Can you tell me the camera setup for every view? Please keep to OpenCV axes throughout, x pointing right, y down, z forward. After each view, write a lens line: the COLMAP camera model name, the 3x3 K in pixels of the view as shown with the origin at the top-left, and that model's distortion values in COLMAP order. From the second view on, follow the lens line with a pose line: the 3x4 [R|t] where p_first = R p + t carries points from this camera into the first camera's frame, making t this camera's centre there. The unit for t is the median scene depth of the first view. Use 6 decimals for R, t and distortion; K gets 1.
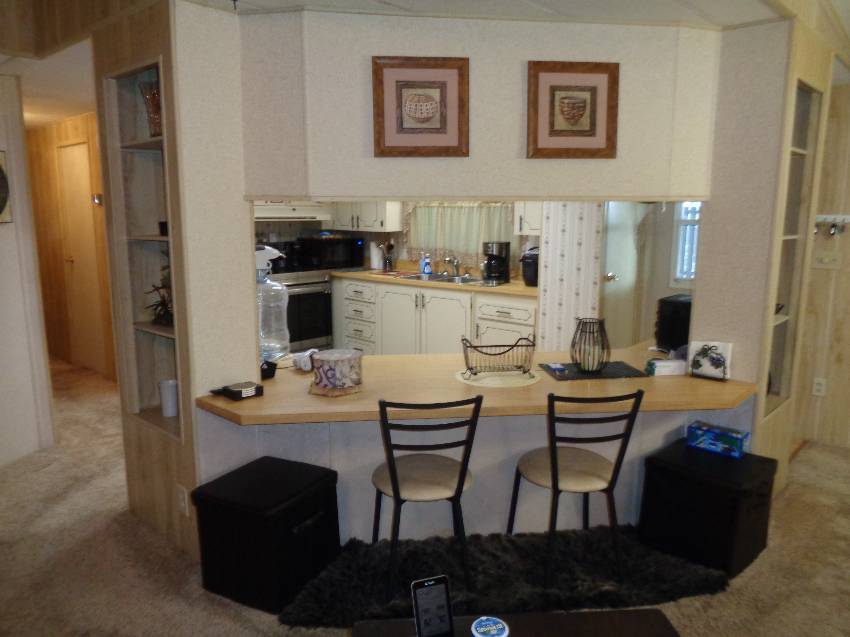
lens RADIAL K [[631.9, 0, 426.6], [0, 631.9, 313.5], [0, 0, 1]] dist [0.000346, -0.005286]
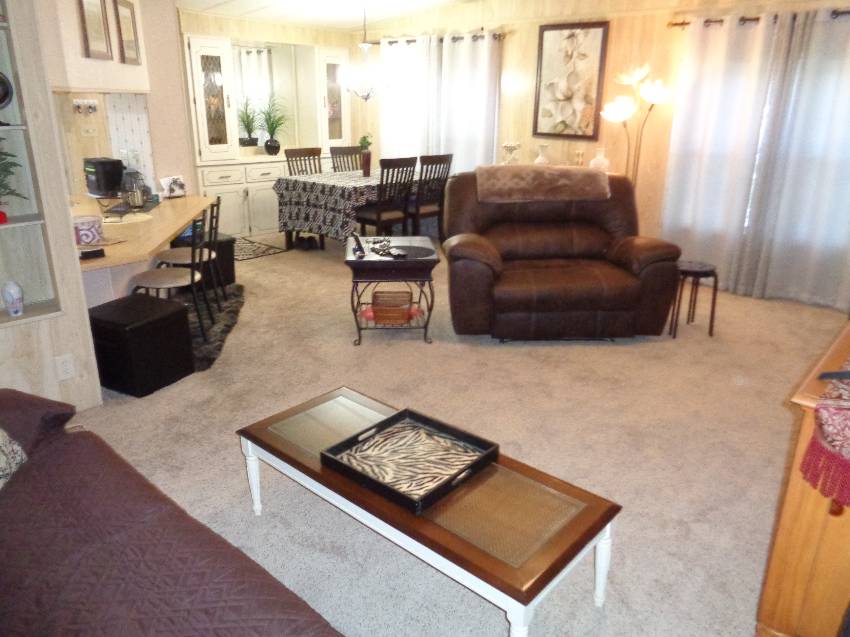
lens RADIAL K [[631.9, 0, 426.2], [0, 631.9, 317.9], [0, 0, 1]] dist [0.000346, -0.005286]
pose [[-0.023109, -0.326346, 0.944968, -1.316394], [0.148113, 0.933672, 0.326067, -0.054905], [-0.988700, 0.147497, 0.026759, 0.293604]]
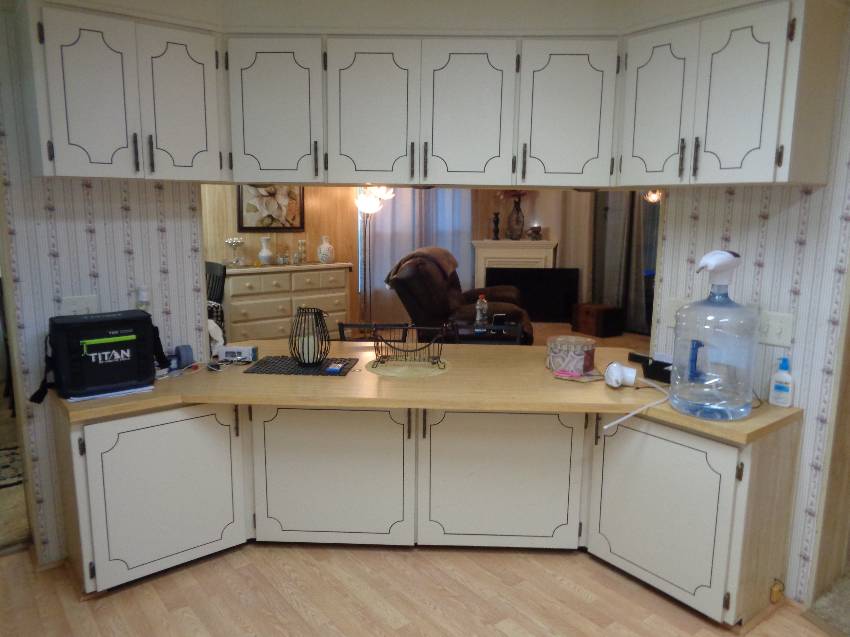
lens RADIAL K [[631.9, 0, 423.6], [0, 631.9, 326.2], [0, 0, 1]] dist [0.000346, -0.005286]
pose [[-0.986922, -0.041598, 0.155741, -0.041585], [0.014065, 0.940225, 0.340262, -0.288220], [-0.160586, 0.338002, -0.927344, 1.866146]]
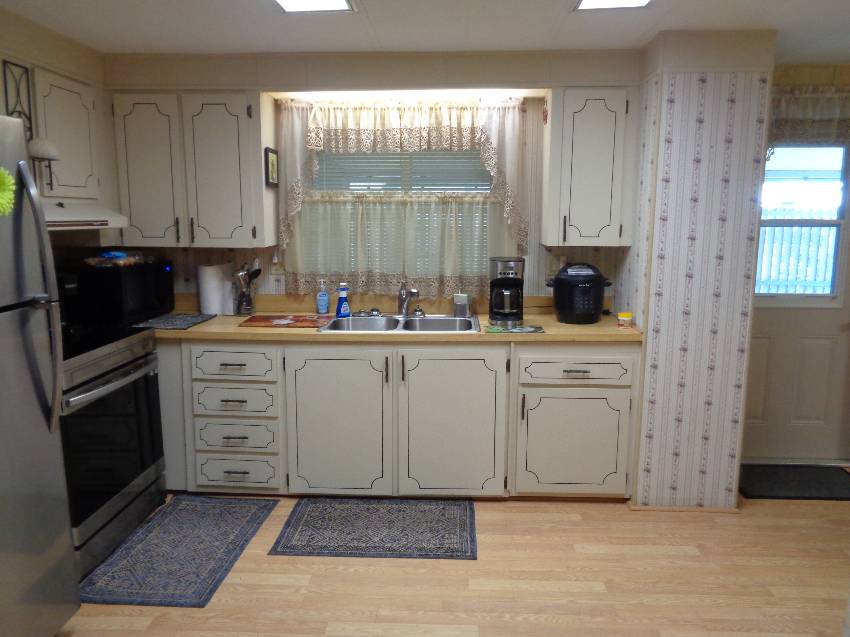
lens RADIAL K [[631.9, 0, 423.9], [0, 631.9, 315.4], [0, 0, 1]] dist [0.000346, -0.005286]
pose [[0.767401, -0.103434, 0.632770, -0.643857], [0.103074, 0.993968, 0.037472, -0.160207], [-0.632828, 0.036466, 0.773433, 1.025436]]
